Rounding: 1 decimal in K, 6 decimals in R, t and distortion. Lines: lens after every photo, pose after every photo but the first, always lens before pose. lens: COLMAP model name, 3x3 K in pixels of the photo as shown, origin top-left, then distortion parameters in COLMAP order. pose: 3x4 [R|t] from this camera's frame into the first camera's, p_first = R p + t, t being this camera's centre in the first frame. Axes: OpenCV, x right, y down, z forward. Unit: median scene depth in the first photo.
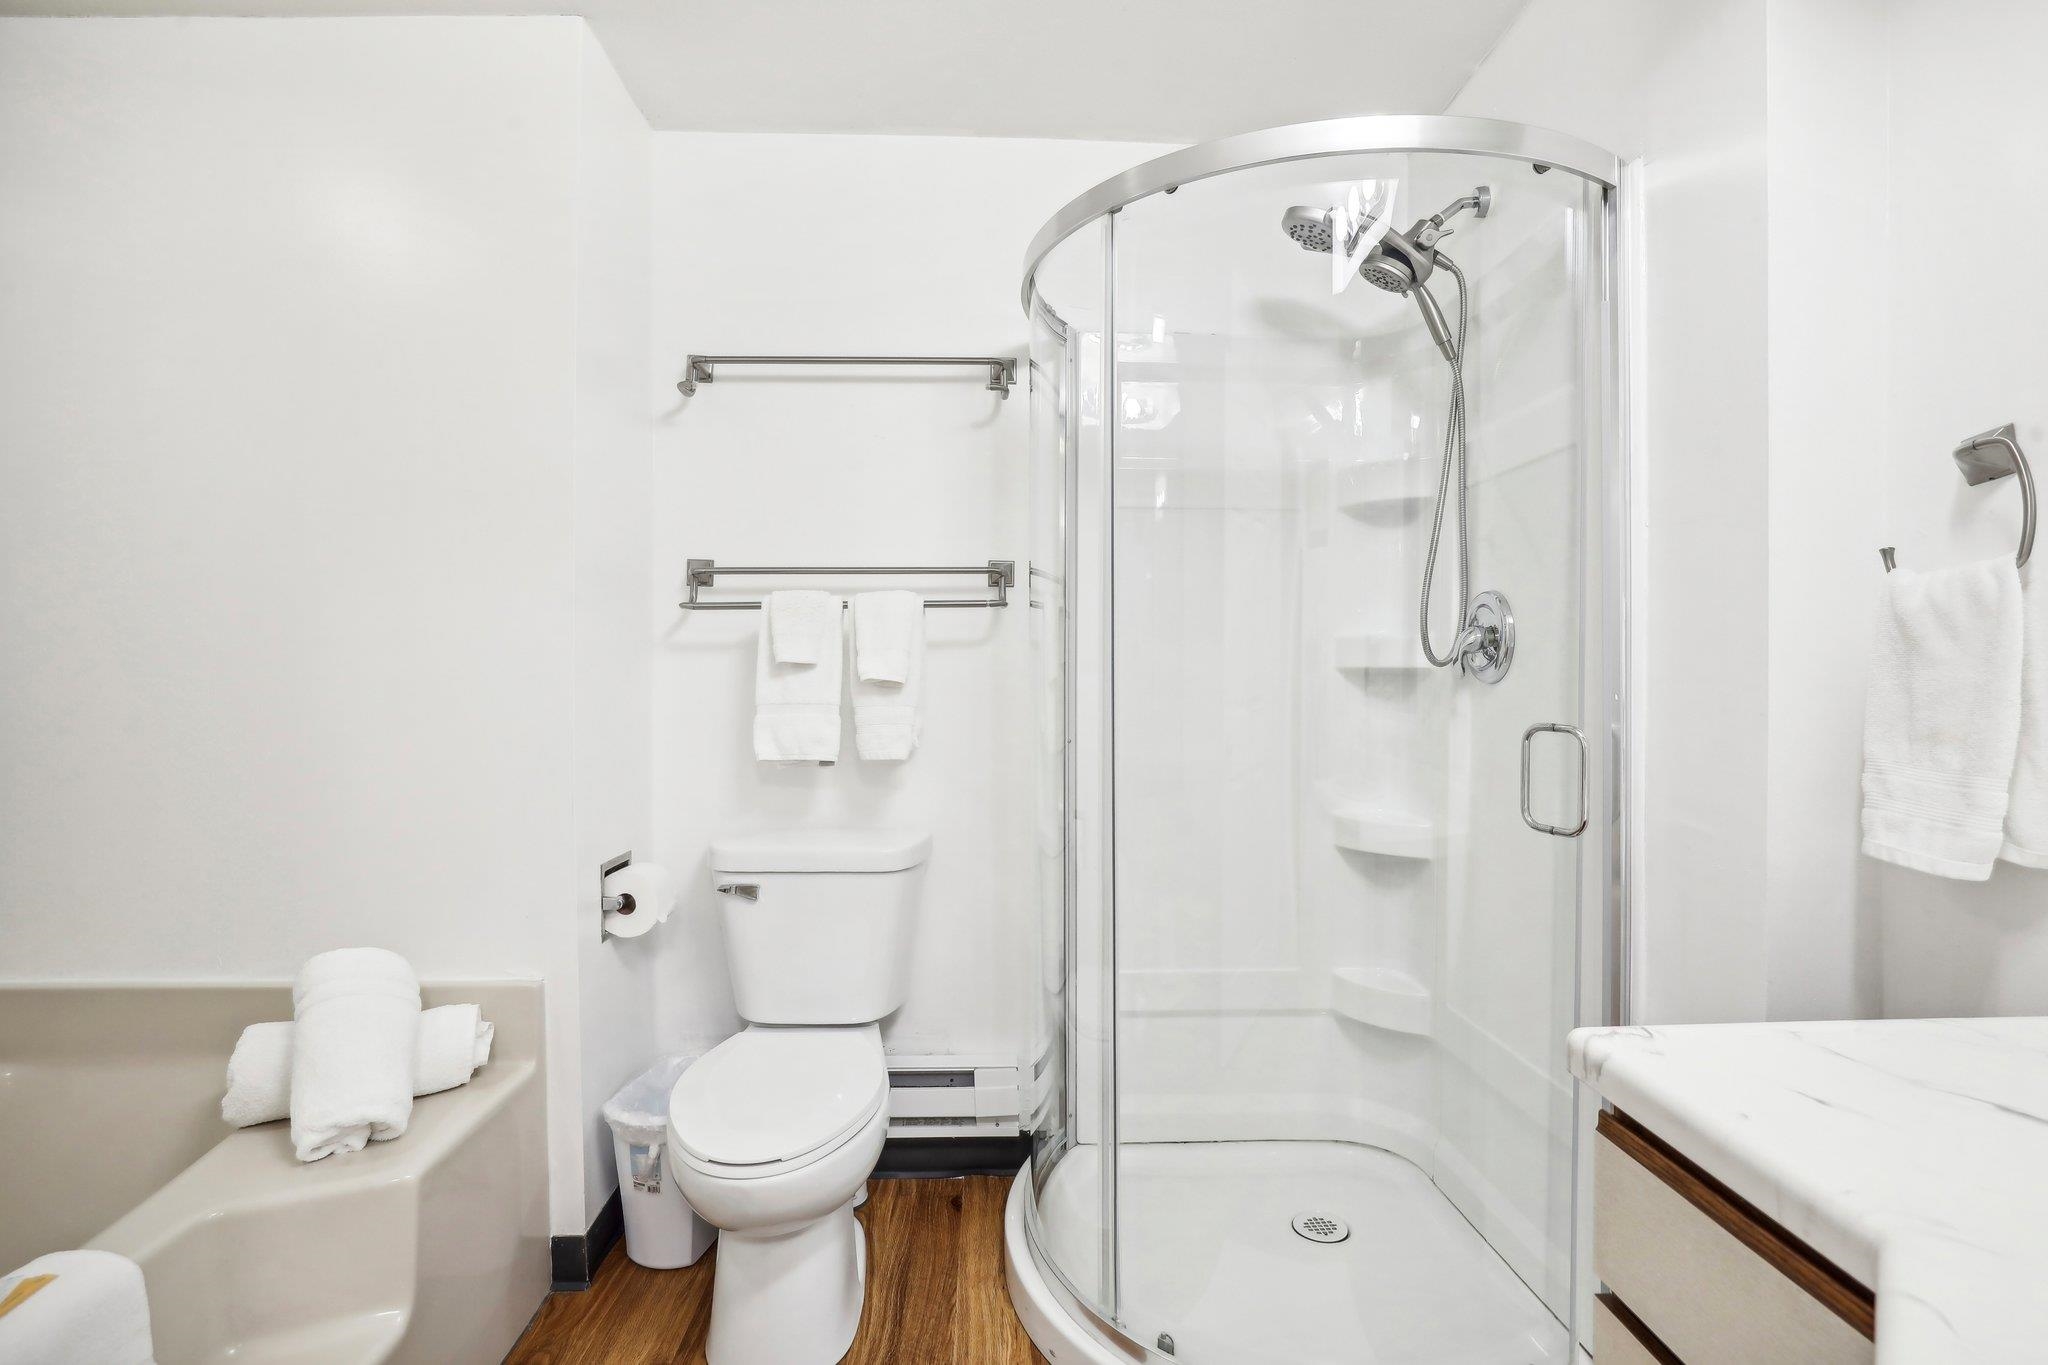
lens RADIAL K [[963.1, 0, 1045.9], [0, 963.1, 675.7], [0, 0, 1]] dist [-0.035025, 0.005833]
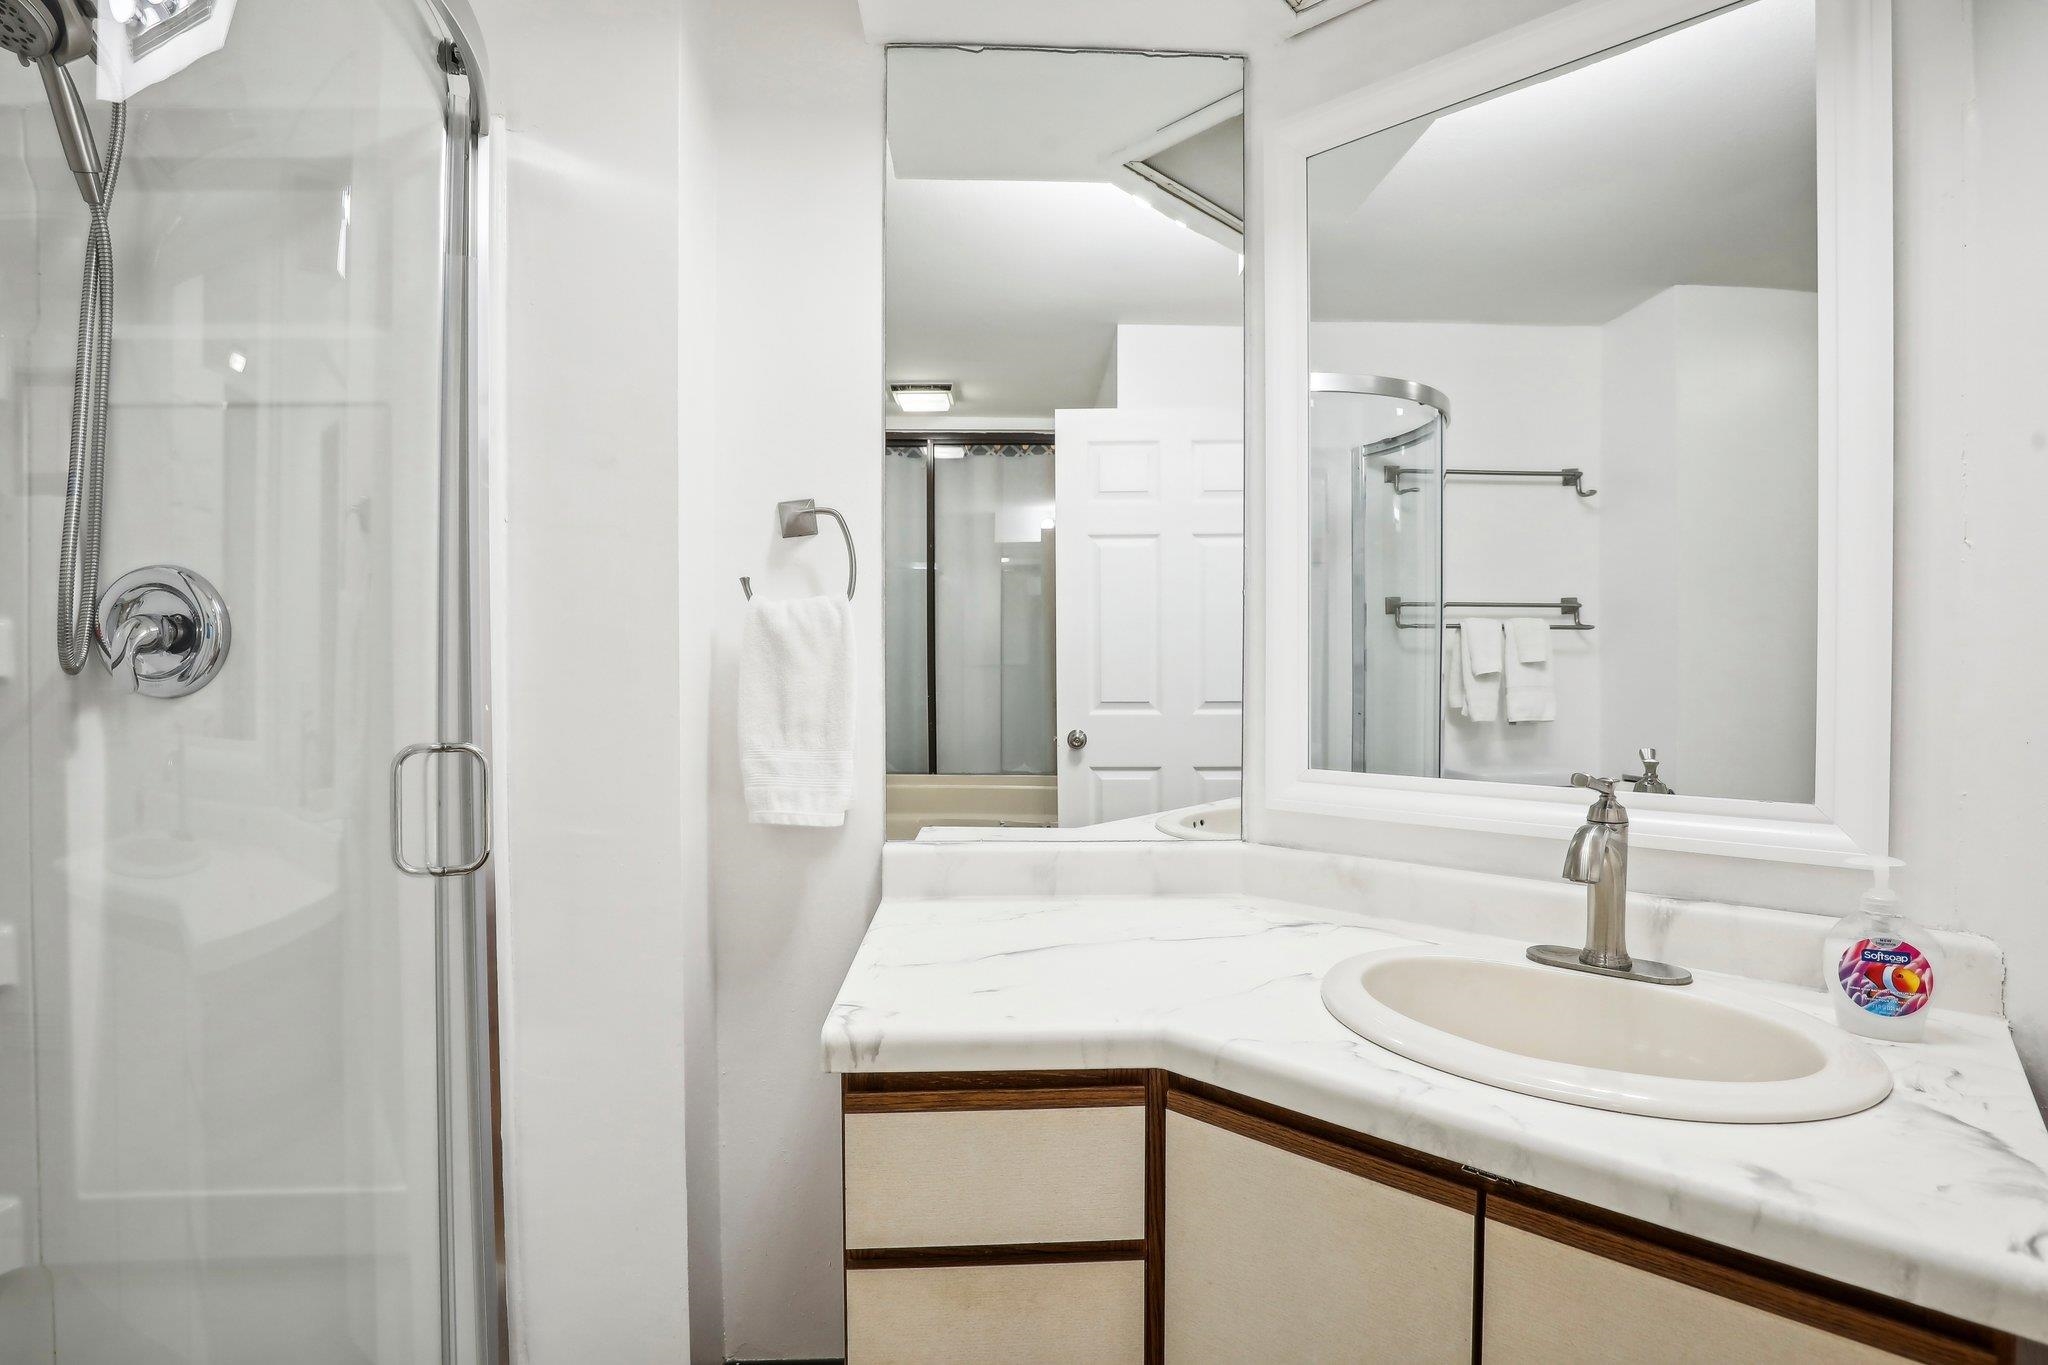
lens RADIAL K [[963.1, 0, 1011.7], [0, 963.1, 687.6], [0, 0, 1]] dist [-0.035025, 0.005833]
pose [[-0.005506, -0.018080, 0.999821, -0.219956], [0.012761, 0.999754, 0.018149, -0.004591], [-0.999903, 0.012859, -0.005274, 0.379685]]
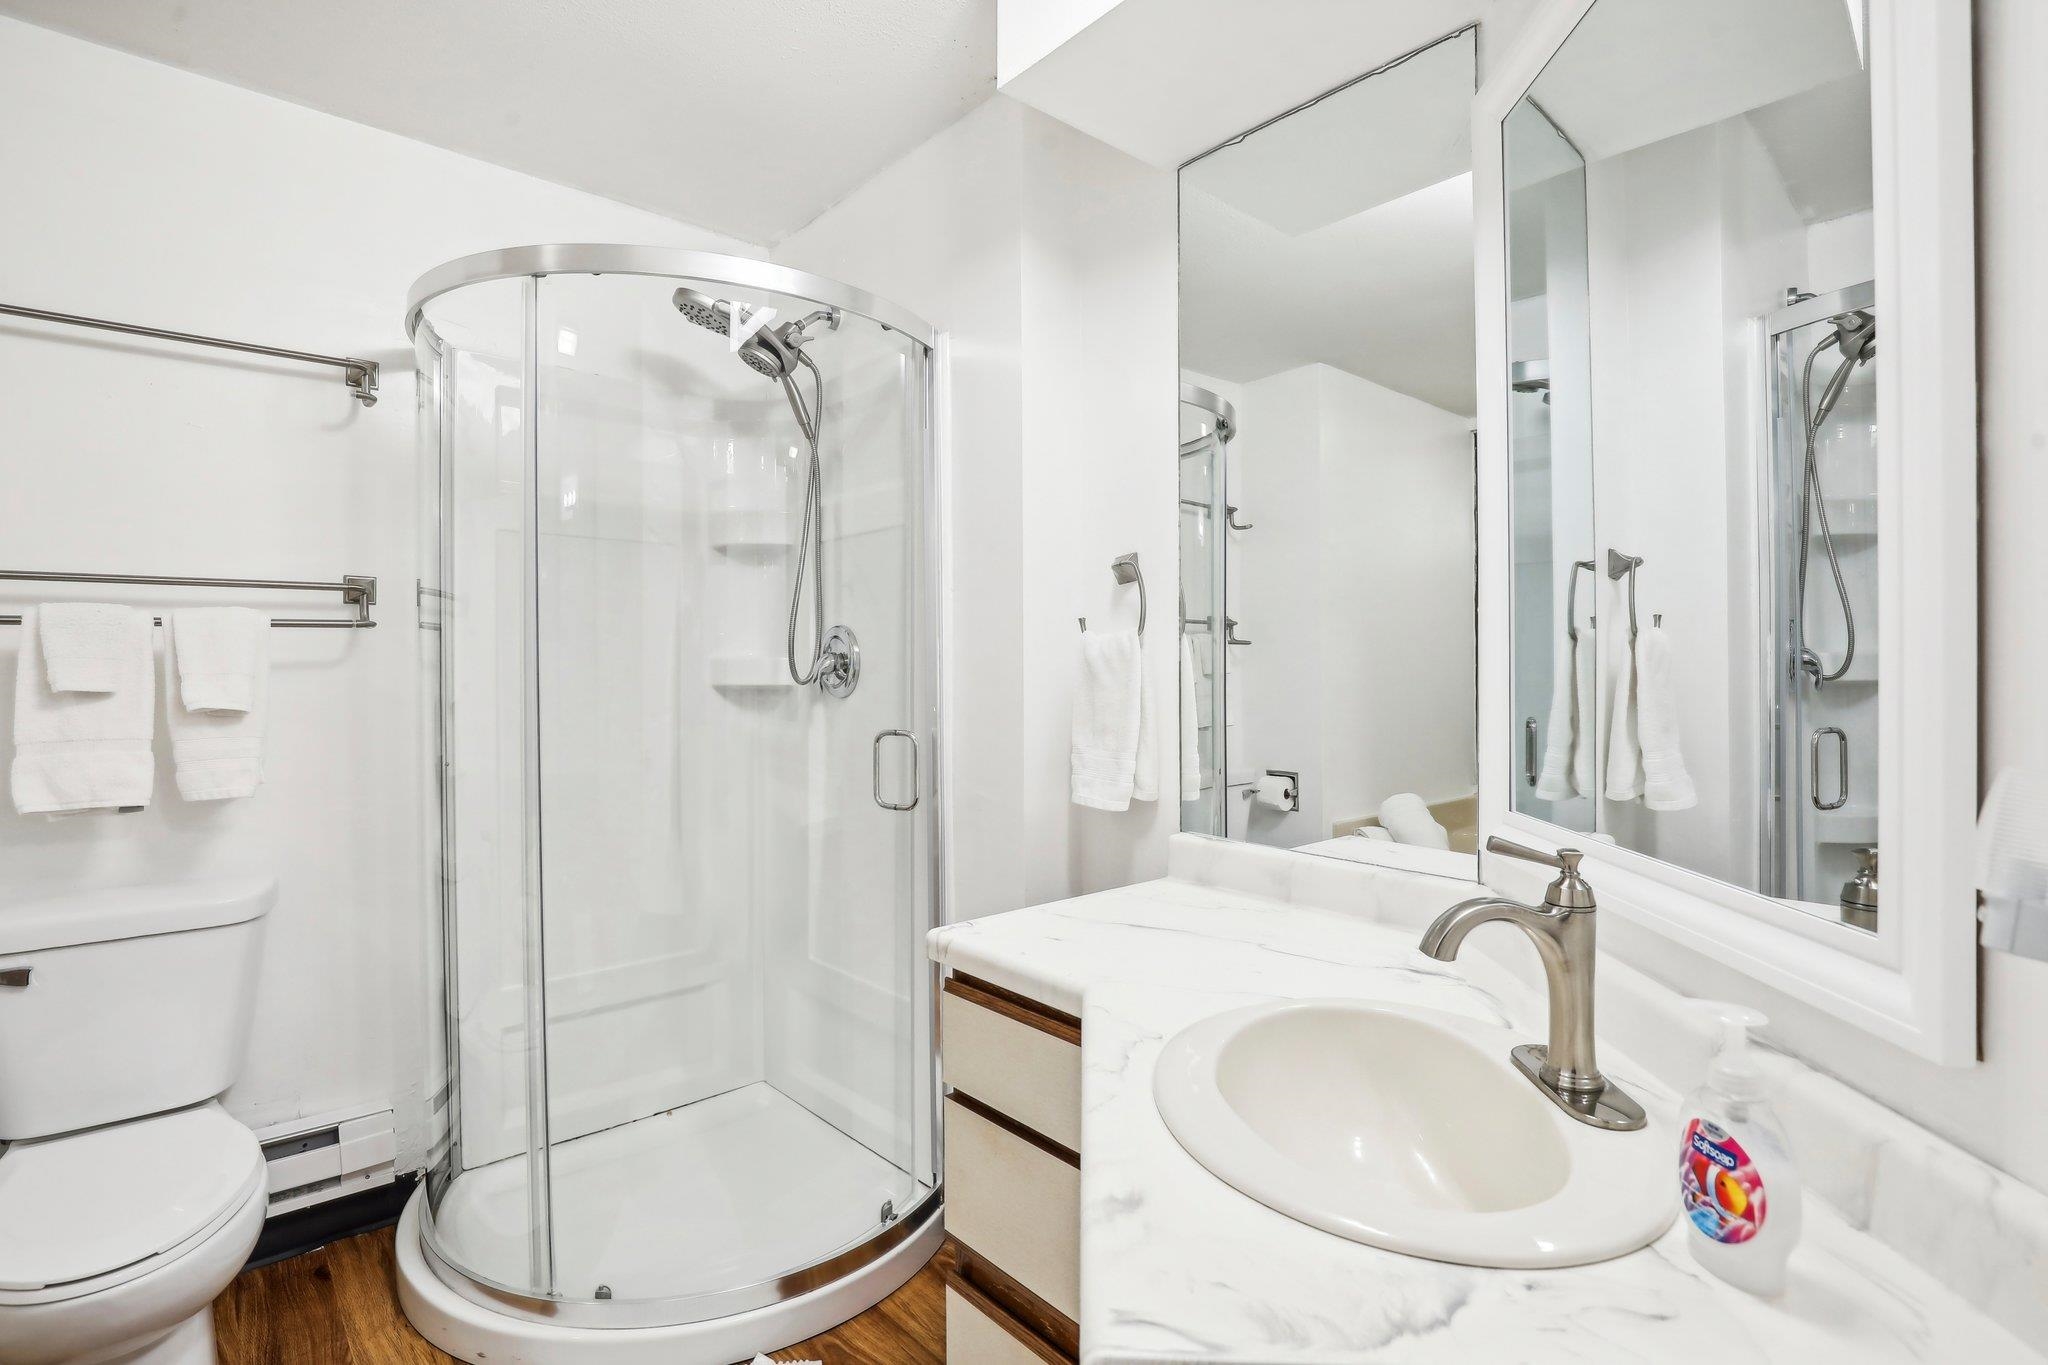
lens RADIAL K [[963.1, 0, 1030.8], [0, 963.1, 675.7], [0, 0, 1]] dist [-0.035025, 0.005833]
pose [[0.777439, -0.009728, 0.628883, -0.142745], [0.009907, 0.999946, 0.003221, -0.022781], [-0.628880, 0.003726, 0.777493, -0.155337]]
